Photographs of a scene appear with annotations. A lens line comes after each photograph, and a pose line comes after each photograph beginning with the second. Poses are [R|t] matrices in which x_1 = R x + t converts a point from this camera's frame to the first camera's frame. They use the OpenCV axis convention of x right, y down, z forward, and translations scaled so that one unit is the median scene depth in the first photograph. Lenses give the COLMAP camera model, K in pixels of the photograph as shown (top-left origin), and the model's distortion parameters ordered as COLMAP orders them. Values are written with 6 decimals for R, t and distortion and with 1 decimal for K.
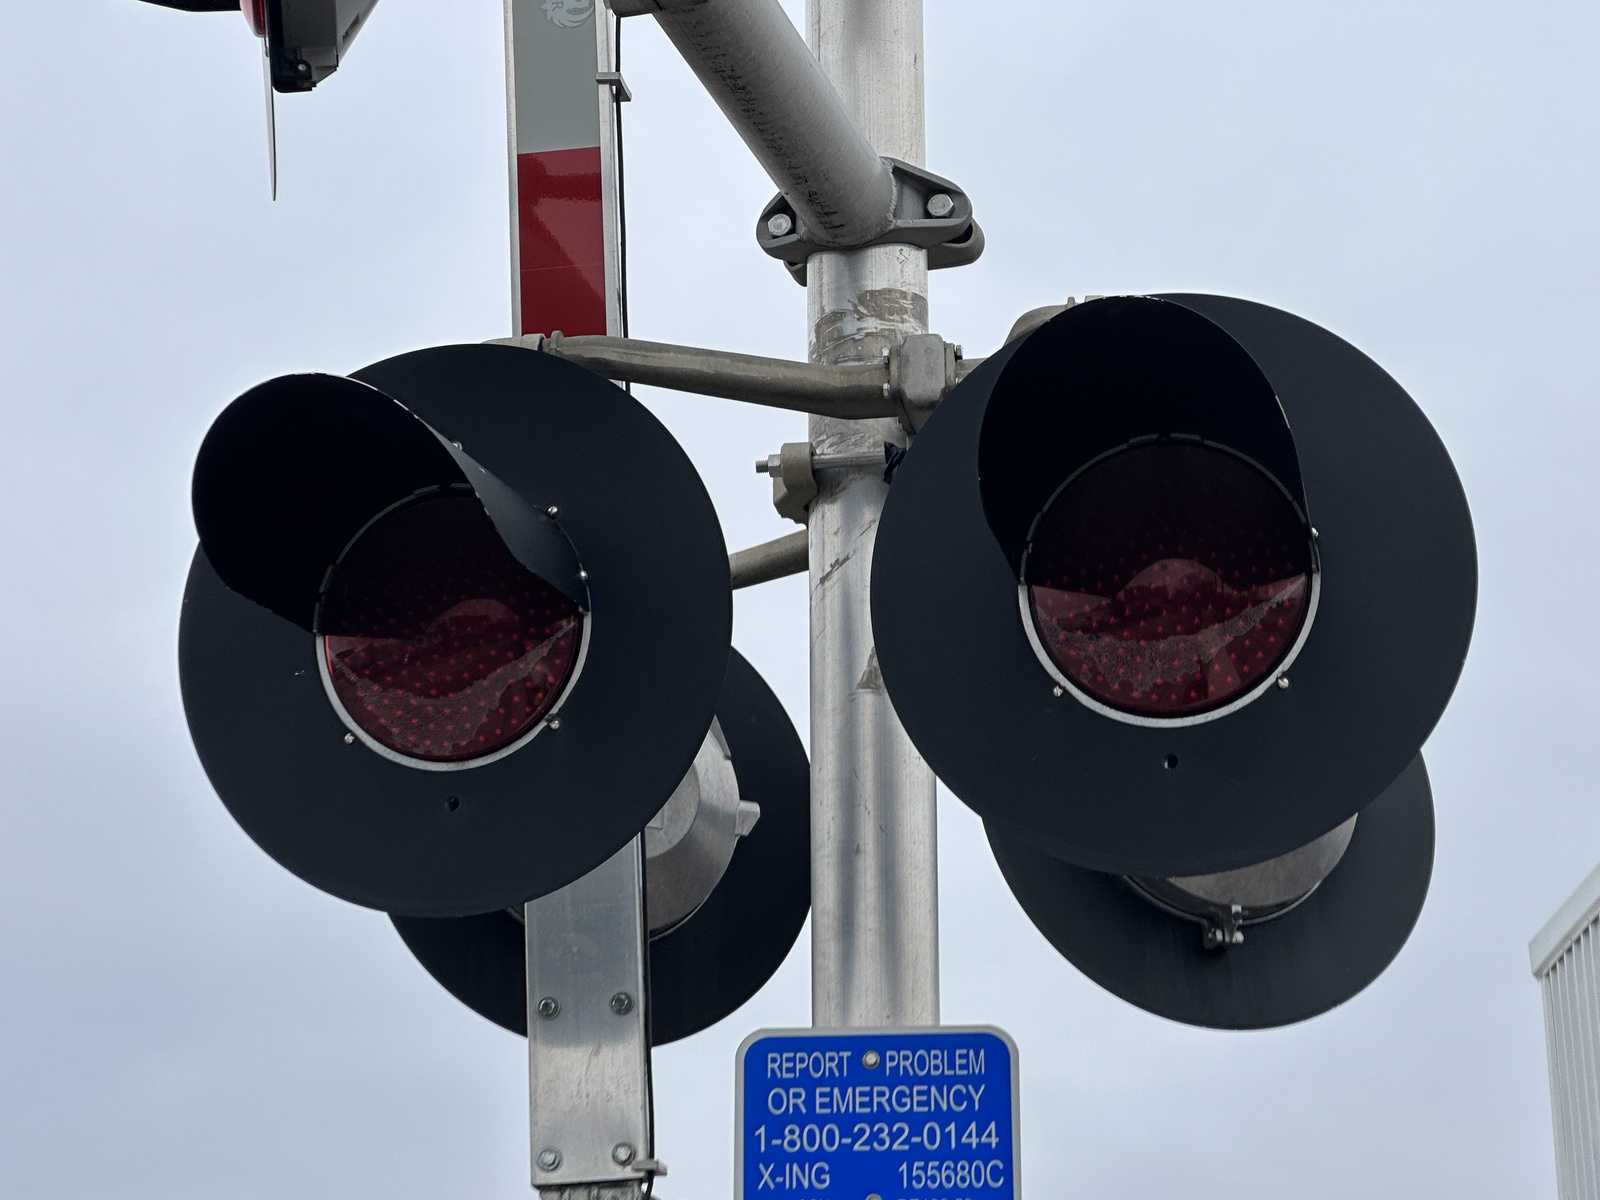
lens RADIAL K [[3710.9, 0, 800.0], [0, 3710.9, 600.0], [0, 0, 1]] dist [0.326611, 0.241164]
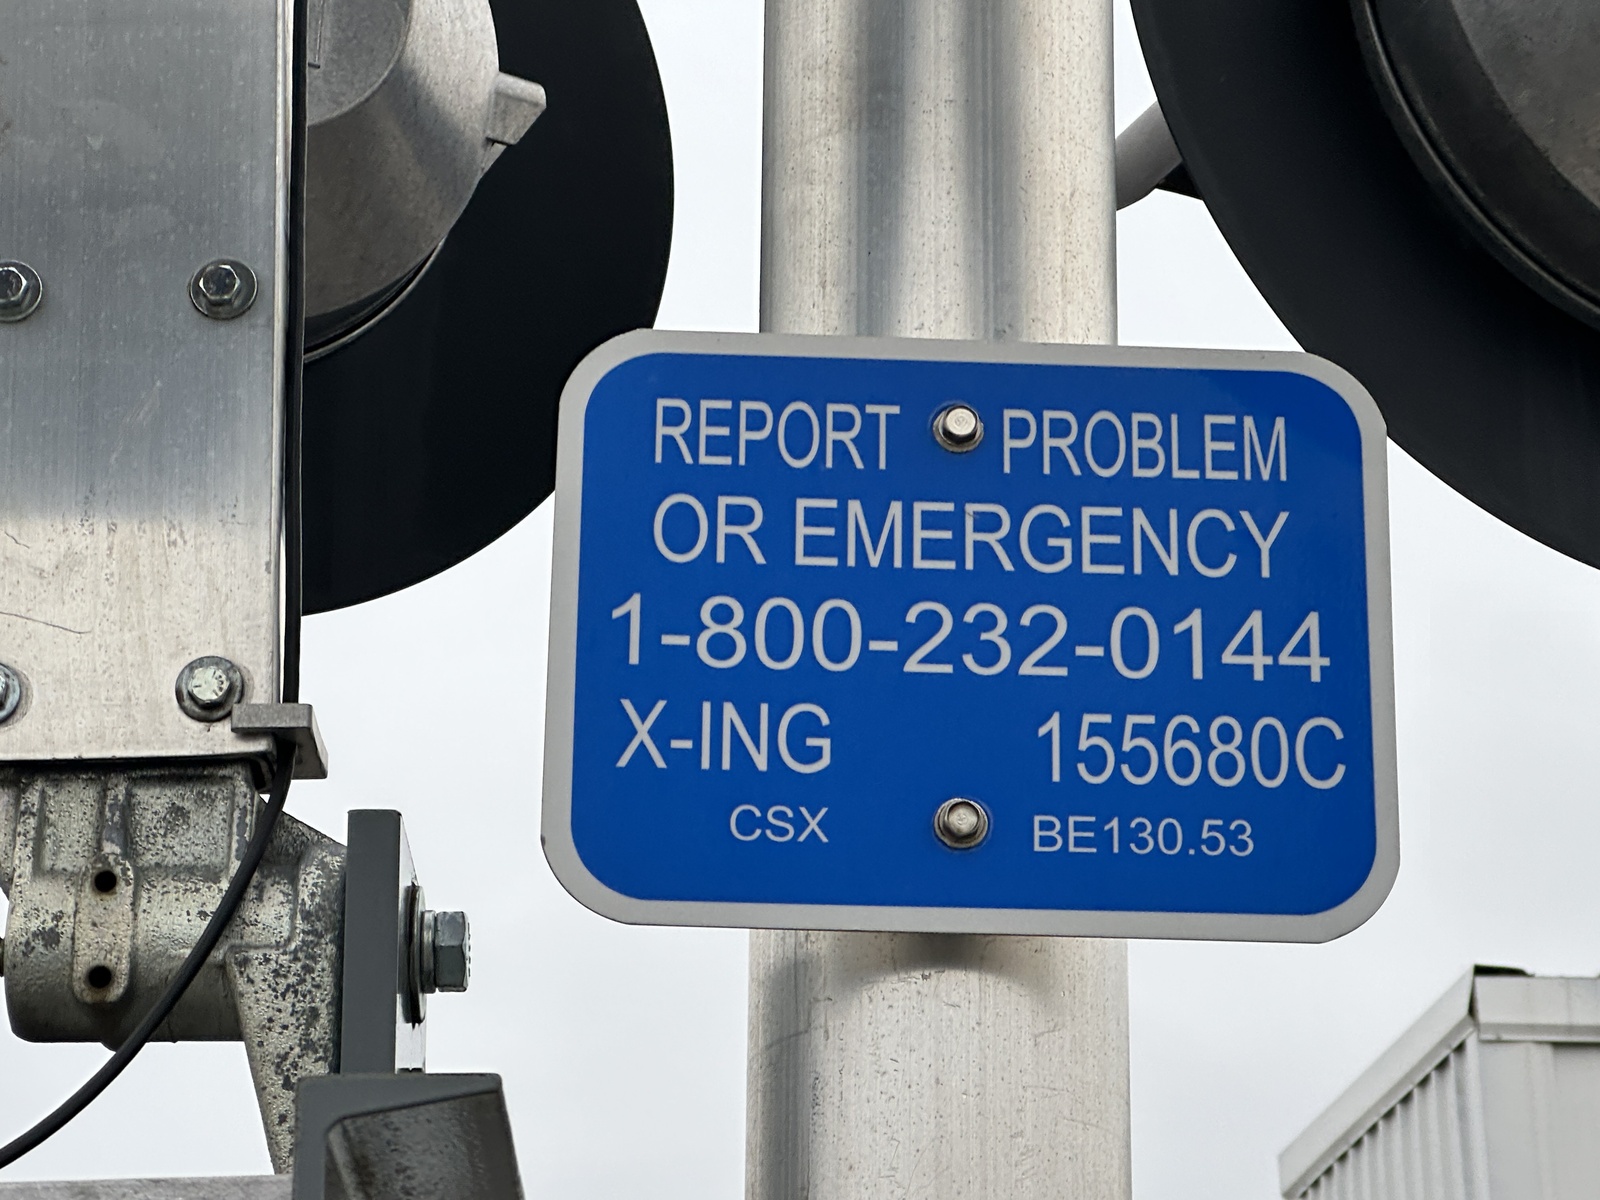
lens RADIAL K [[4319.1, 0, 800.0], [0, 4319.1, 600.0], [0, 0, 1]] dist [-0.397631, 10.705137]
pose [[0.992170, 0.059985, 0.109546, -0.037835], [-0.054668, 0.997205, -0.050921, 0.160211], [-0.112294, 0.044534, 0.992677, 0.611295]]
